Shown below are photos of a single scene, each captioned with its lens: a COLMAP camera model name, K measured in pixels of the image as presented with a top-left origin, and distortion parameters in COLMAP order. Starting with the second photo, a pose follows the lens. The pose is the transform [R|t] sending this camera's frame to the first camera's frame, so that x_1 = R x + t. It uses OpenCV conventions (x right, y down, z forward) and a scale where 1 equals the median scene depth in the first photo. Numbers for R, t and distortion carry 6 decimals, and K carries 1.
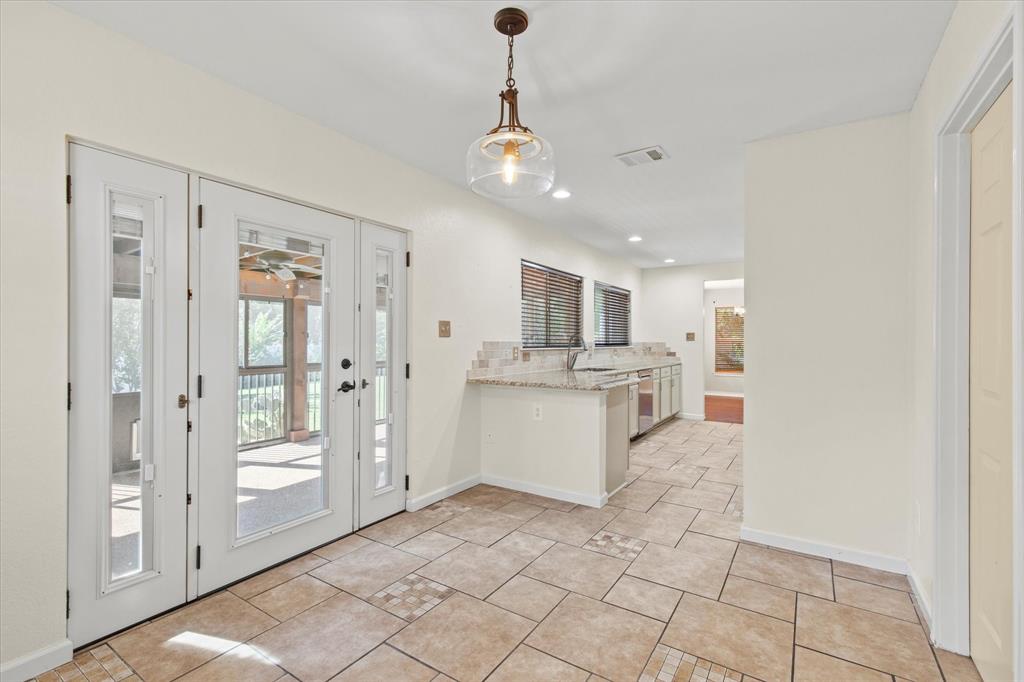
lens RADIAL K [[464.4, 0, 509.9], [0, 464.4, 346.0], [0, 0, 1]] dist [0.011018, -0.000433]
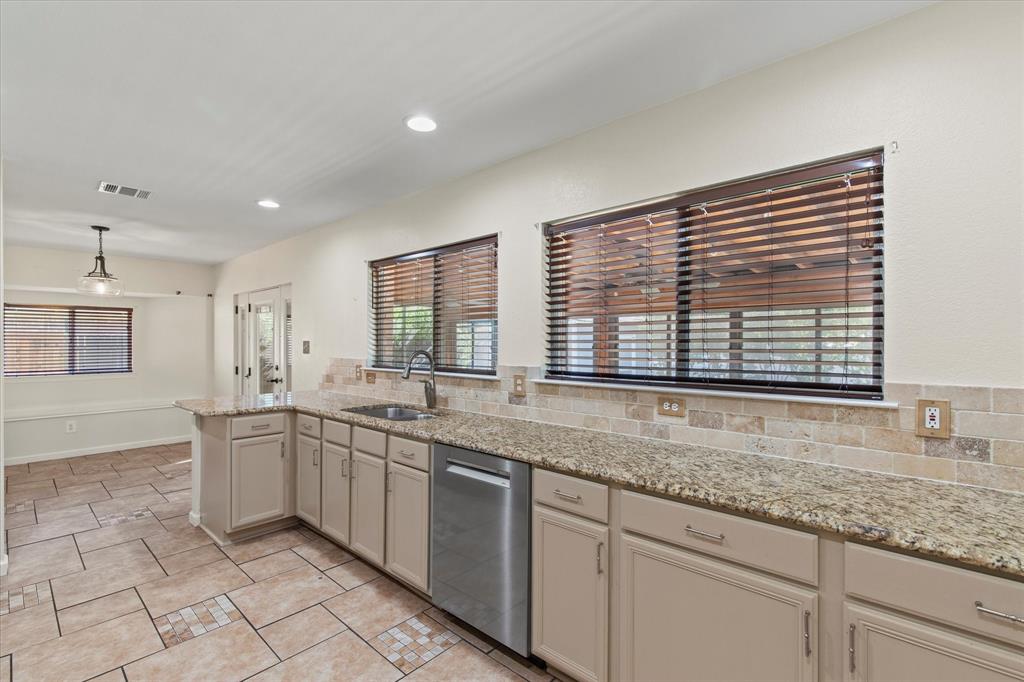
lens RADIAL K [[462.0, 0, 511.7], [0, 462.0, 342.7], [0, 0, 1]] dist [0.010038, -0.000372]
pose [[-0.167317, -0.006829, -0.985879, 0.698282], [-0.008531, 0.999949, -0.005478, -0.032349], [0.985866, 0.007494, -0.167367, 1.193796]]
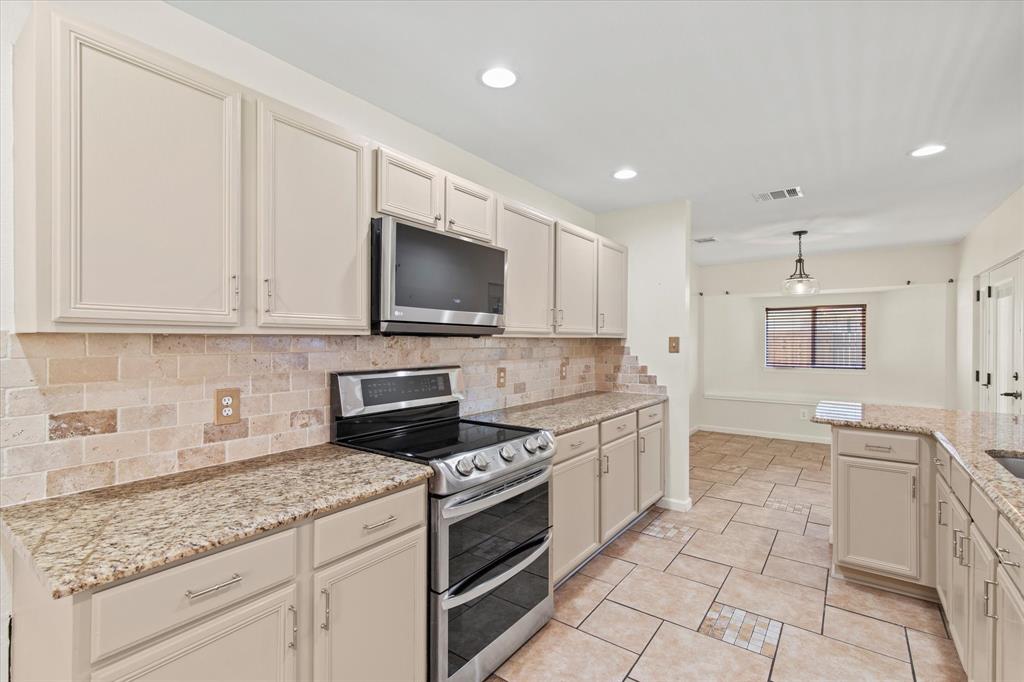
lens RADIAL K [[467.9, 0, 512.0], [0, 467.9, 341.0], [0, 0, 1]] dist [0.010960, -0.000140]
pose [[-0.998564, -0.006875, 0.053129, 0.503374], [-0.006291, 0.999918, 0.011139, -0.034085], [-0.053201, 0.010788, -0.998526, 1.262060]]
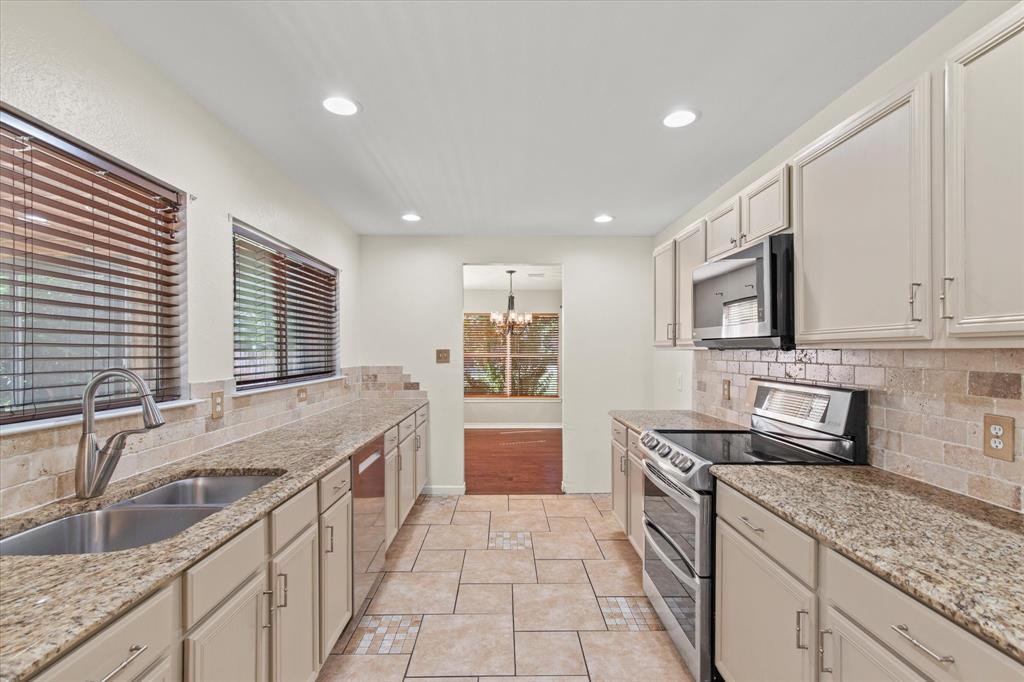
lens RADIAL K [[464.4, 0, 509.9], [0, 464.4, 346.0], [0, 0, 1]] dist [0.011018, -0.000433]
pose [[0.832723, -0.000688, 0.553689, 0.179617], [0.012179, 0.999780, -0.017075, -0.029733], [-0.553556, 0.020962, 0.832548, 0.629888]]
